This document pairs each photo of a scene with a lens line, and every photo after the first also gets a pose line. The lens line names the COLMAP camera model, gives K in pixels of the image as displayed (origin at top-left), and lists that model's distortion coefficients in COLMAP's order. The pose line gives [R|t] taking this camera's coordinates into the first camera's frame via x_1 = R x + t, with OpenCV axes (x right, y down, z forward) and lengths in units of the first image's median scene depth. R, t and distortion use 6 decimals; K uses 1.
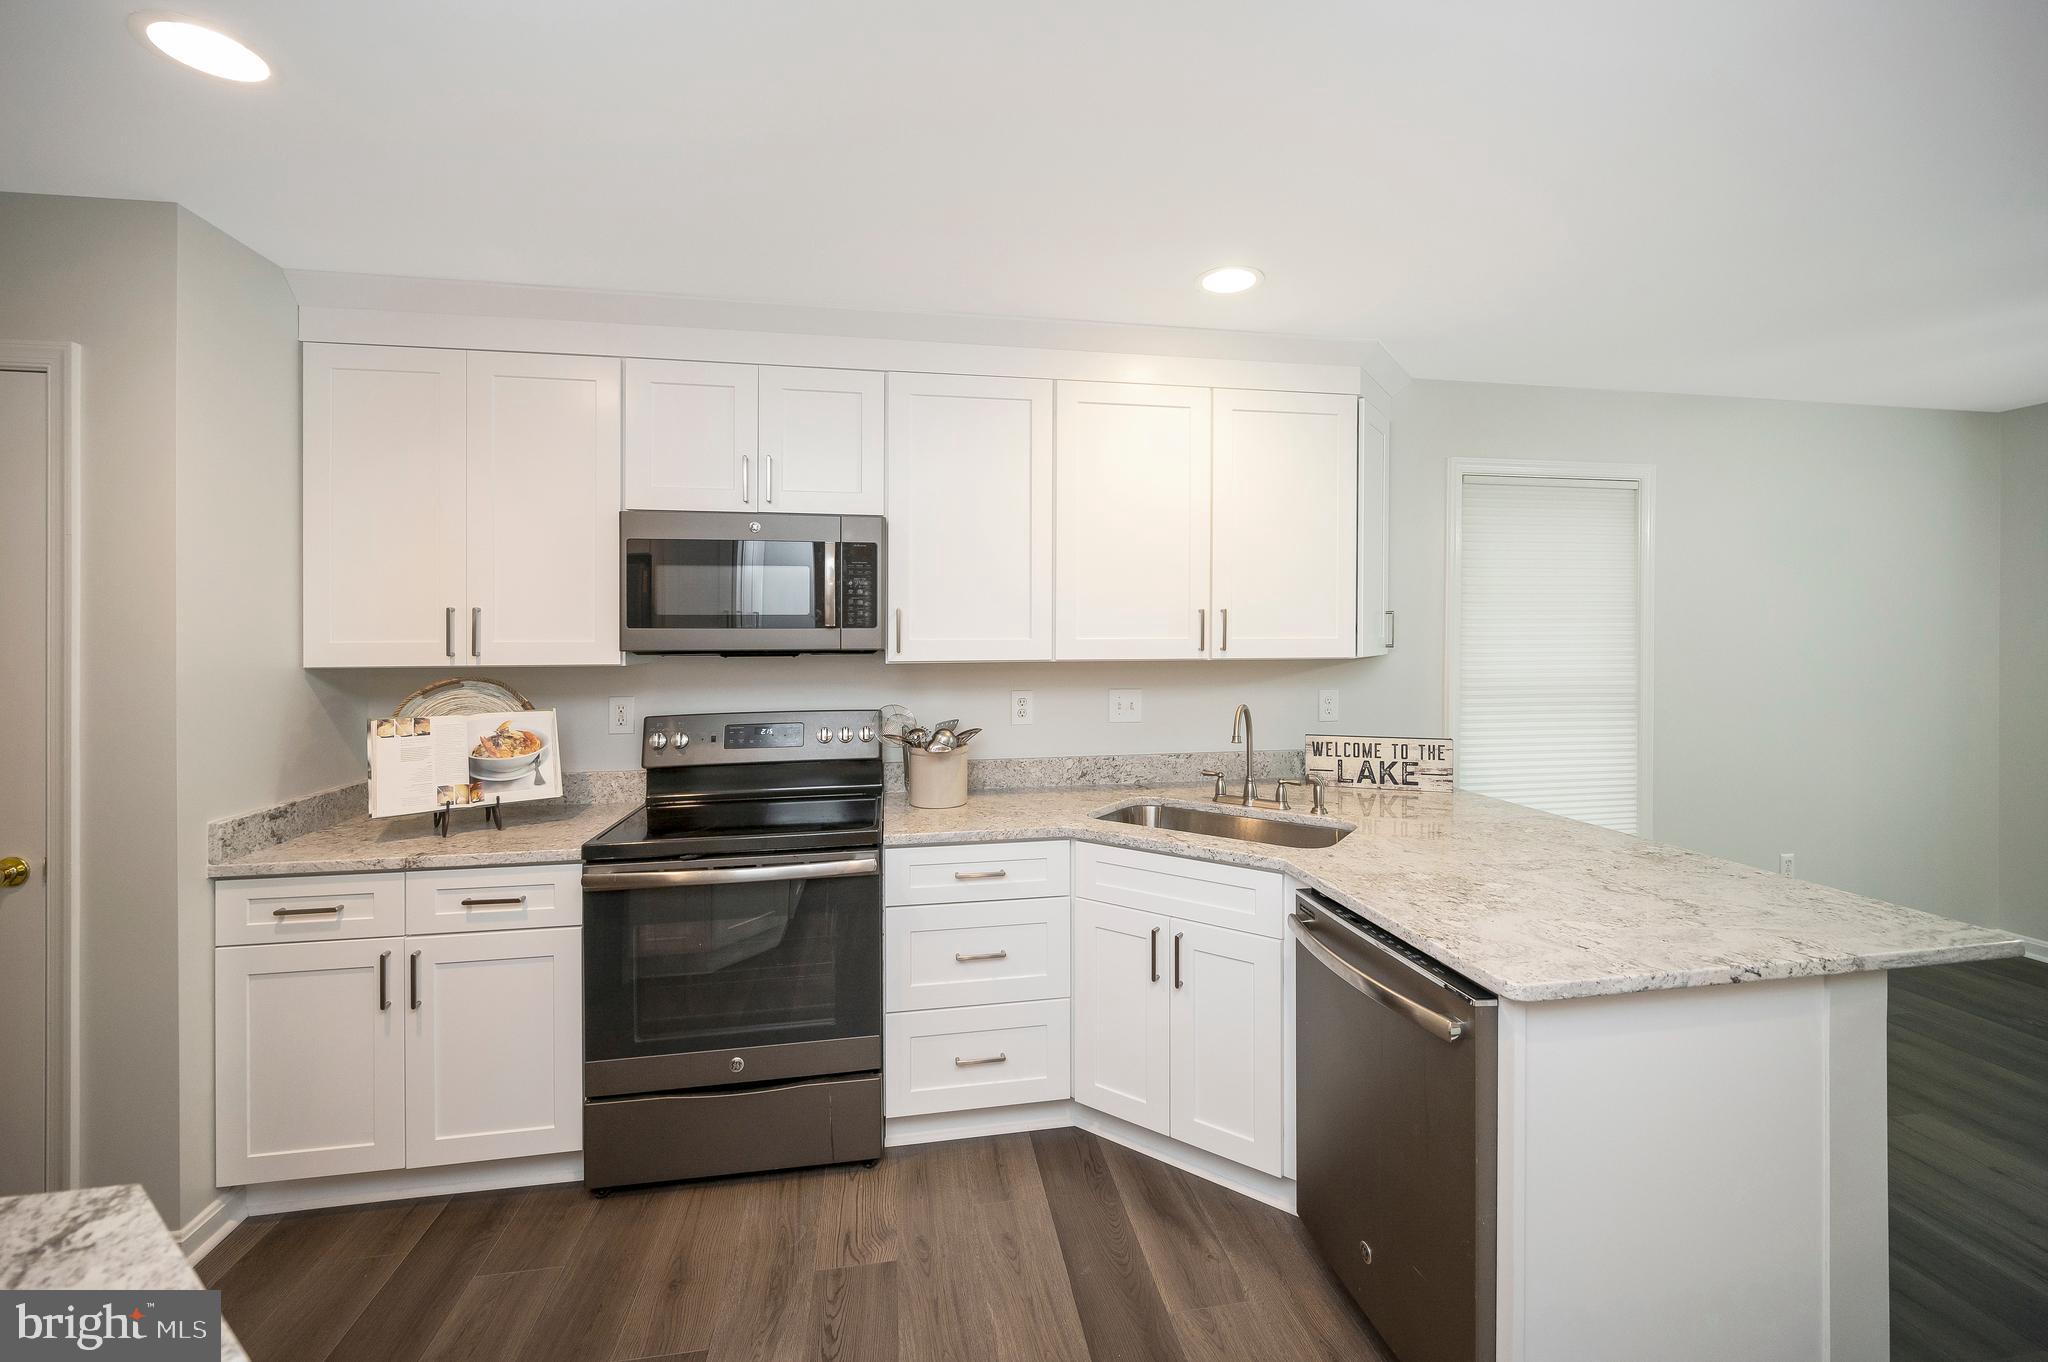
lens RADIAL K [[831.4, 0, 1035.9], [0, 831.4, 653.4], [0, 0, 1]] dist [-0.000909, -0.000257]
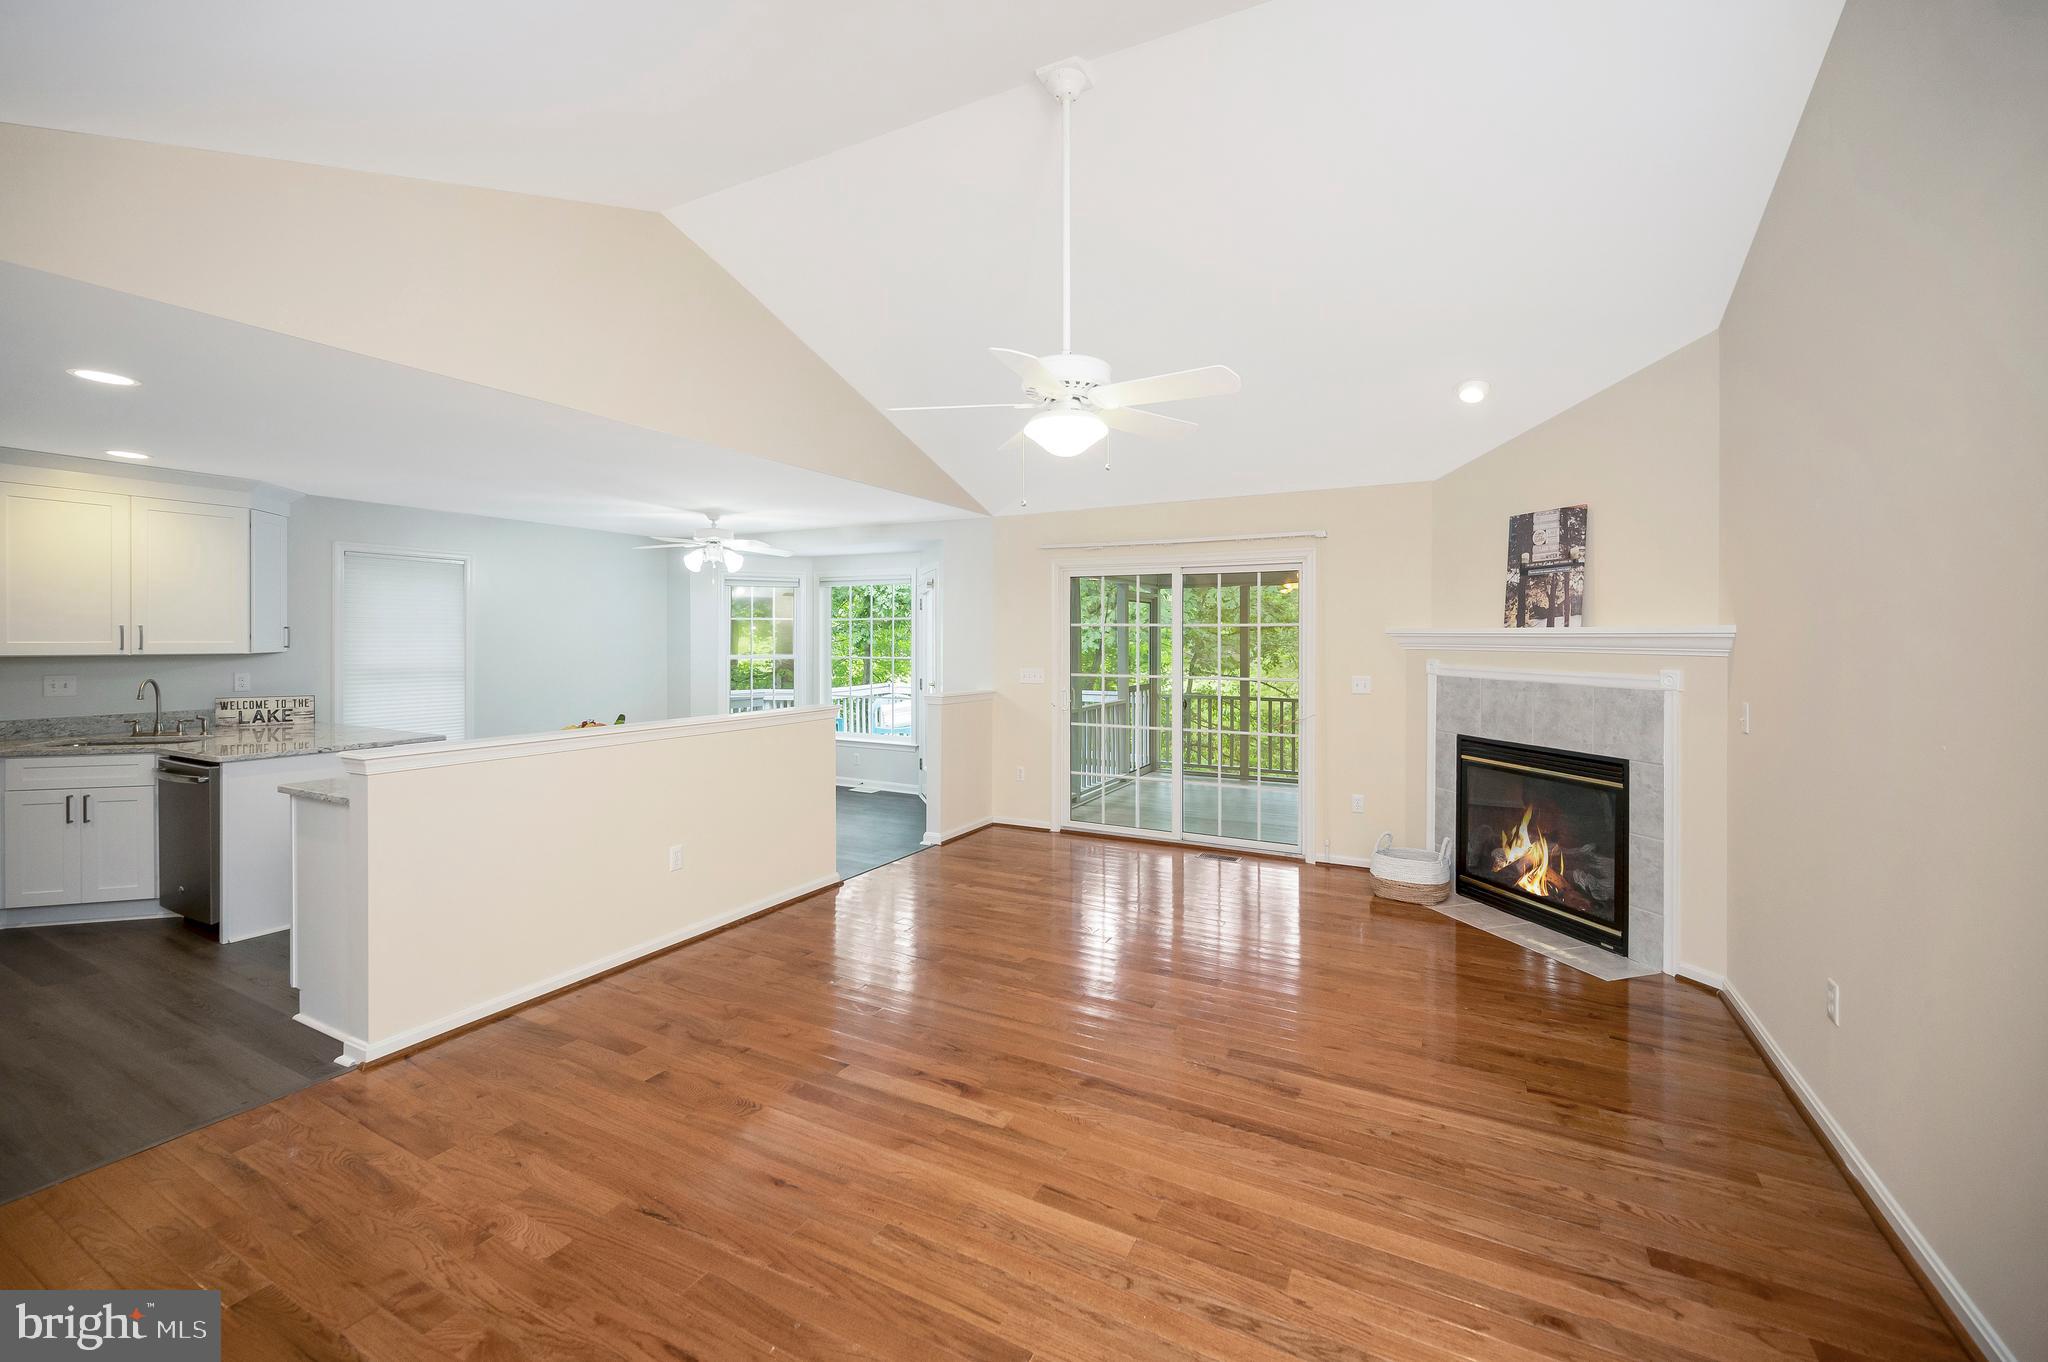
lens RADIAL K [[850.2, 0, 1029.0], [0, 850.2, 630.7], [0, 0, 1]] dist [-0.000561, -0.000426]
pose [[0.612964, 0.012830, 0.790006, -0.046142], [0.011526, 0.999617, -0.025176, 0.026587], [-0.790026, 0.024537, 0.612582, -1.781666]]
